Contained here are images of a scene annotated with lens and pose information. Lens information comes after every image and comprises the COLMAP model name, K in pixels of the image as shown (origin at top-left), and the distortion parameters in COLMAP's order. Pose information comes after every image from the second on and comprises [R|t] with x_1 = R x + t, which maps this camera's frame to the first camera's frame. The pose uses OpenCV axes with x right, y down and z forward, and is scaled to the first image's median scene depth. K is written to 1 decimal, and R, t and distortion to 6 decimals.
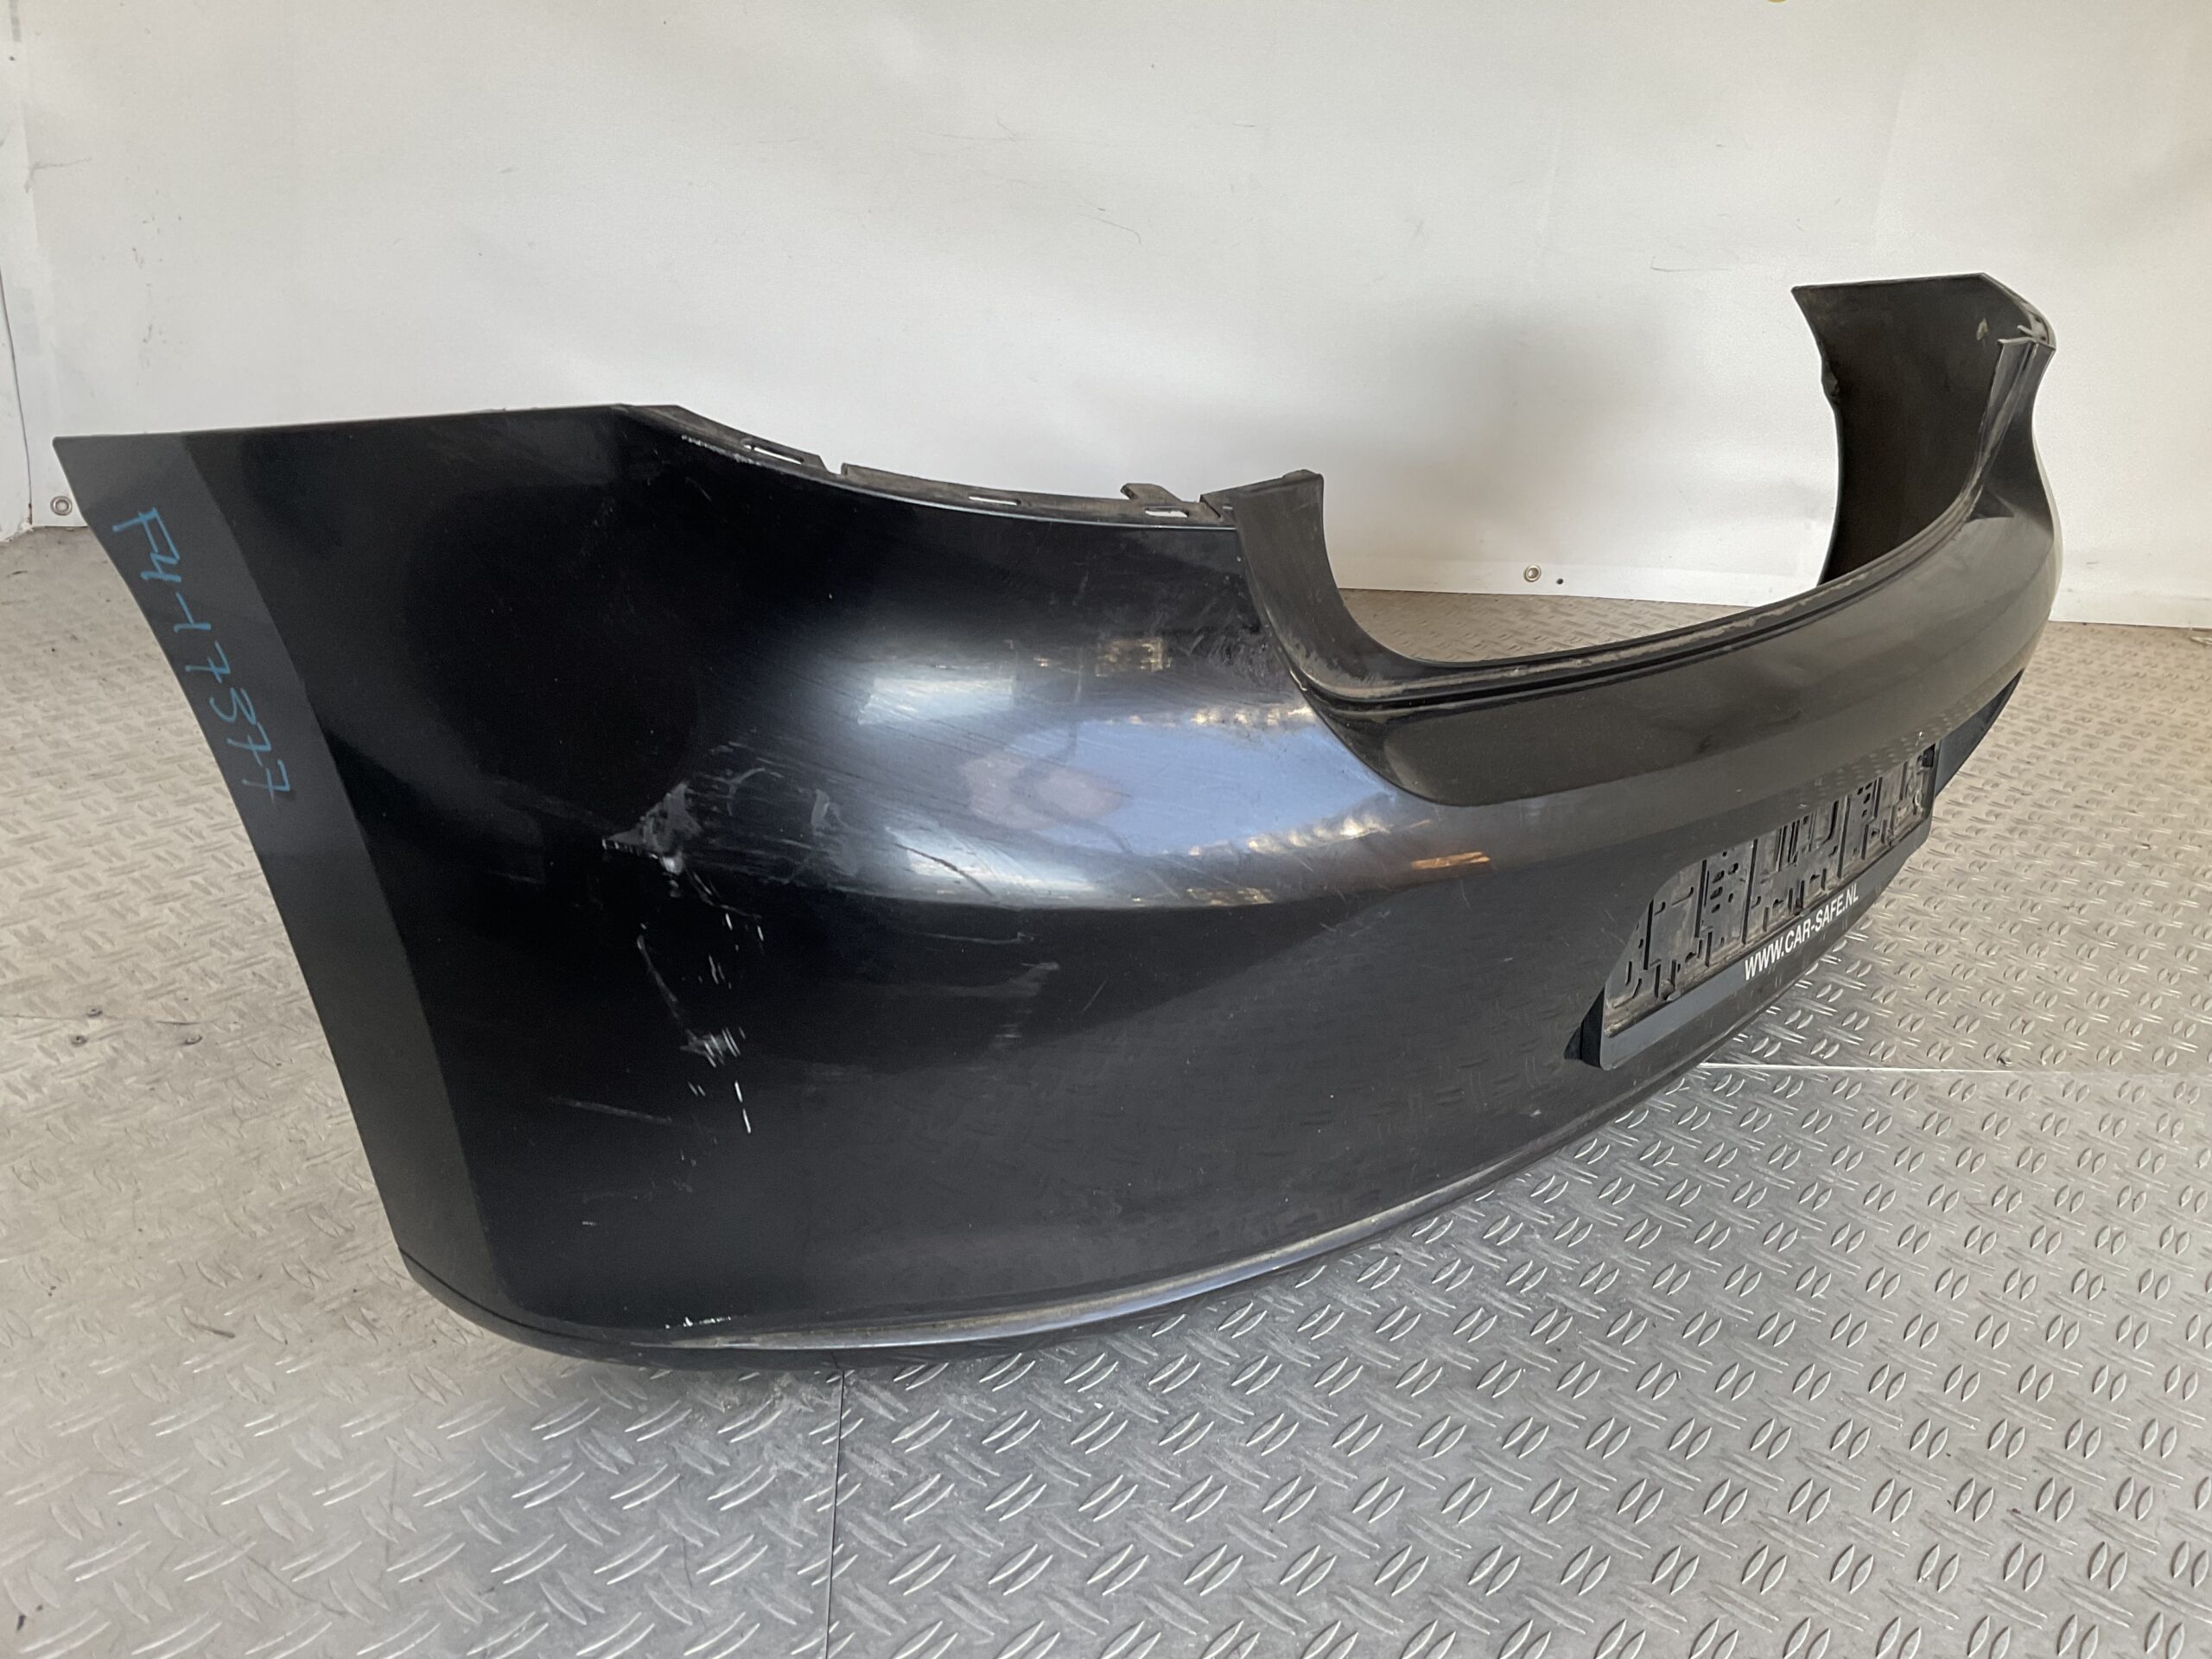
lens RADIAL K [[1897.1, 0, 1112.4], [0, 1897.1, 828.0], [0, 0, 1]] dist [0.009002, -0.023006]
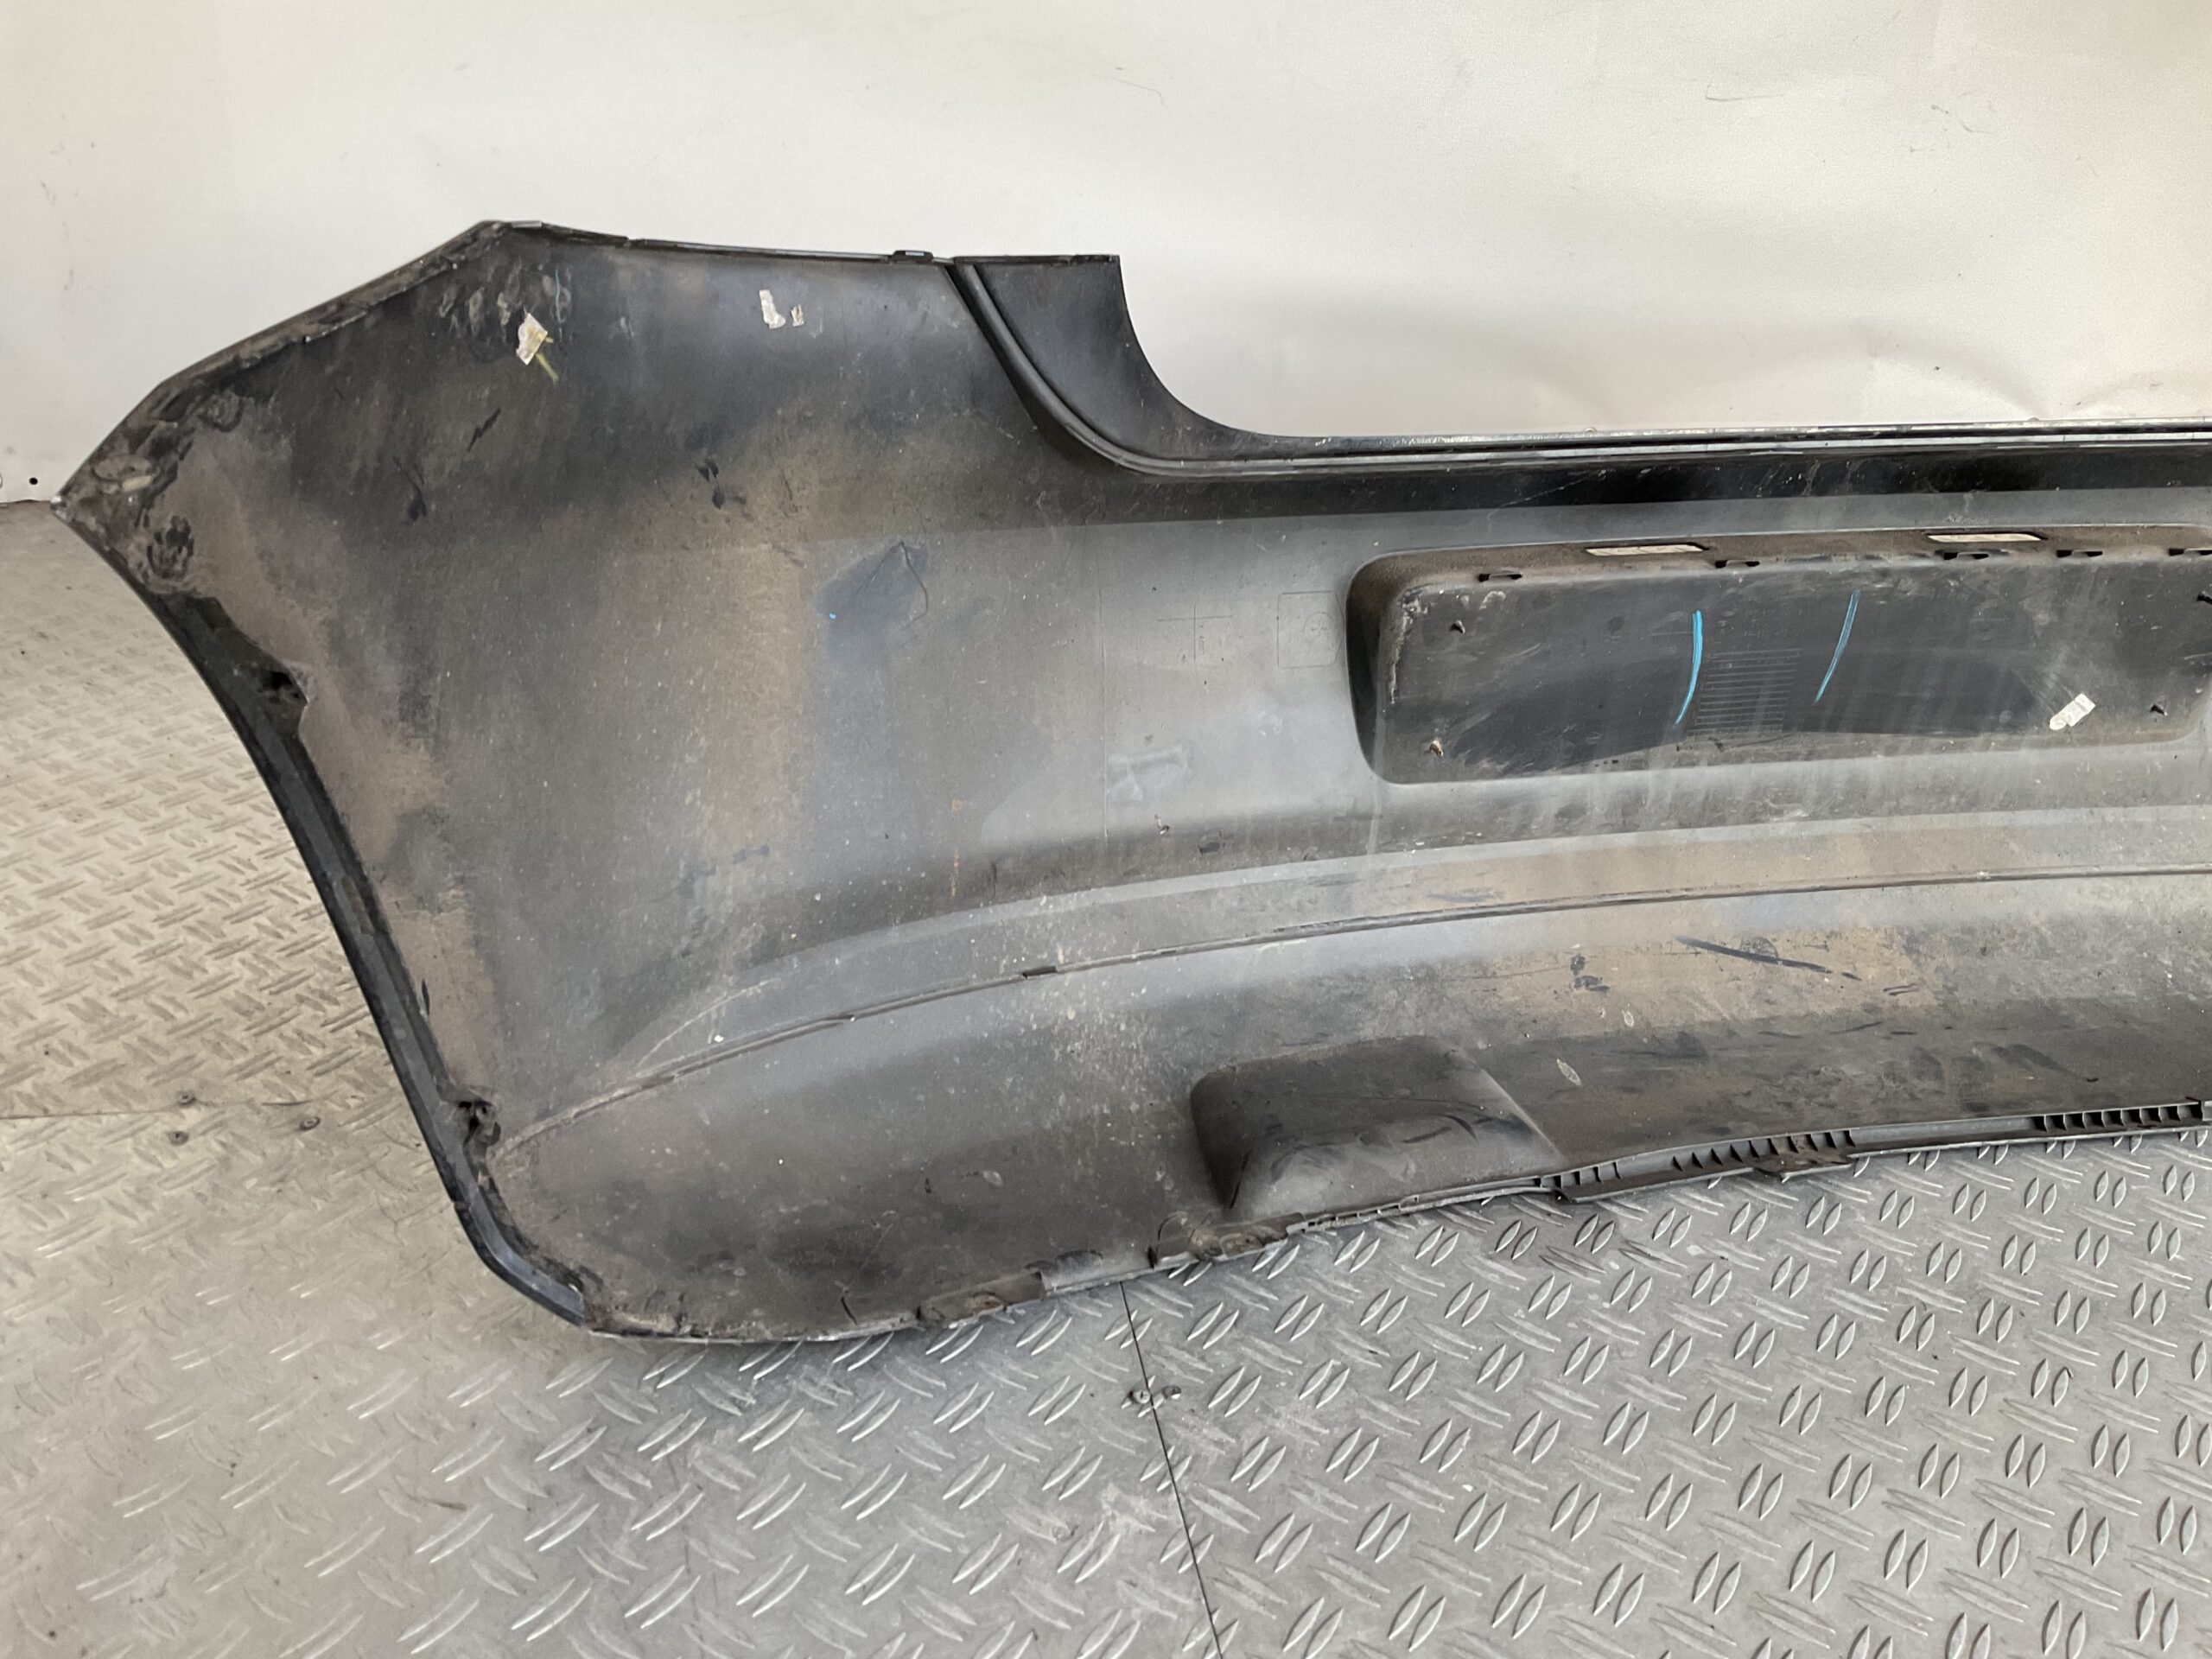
lens RADIAL K [[1897.1, 0, 1102.5], [0, 1897.1, 828.0], [0, 0, 1]] dist [0.009002, -0.023006]
pose [[0.995865, -0.078547, 0.045633, -0.141448], [0.075031, 0.994414, 0.074232, -0.055071], [-0.051209, -0.070501, 0.996196, 0.118246]]
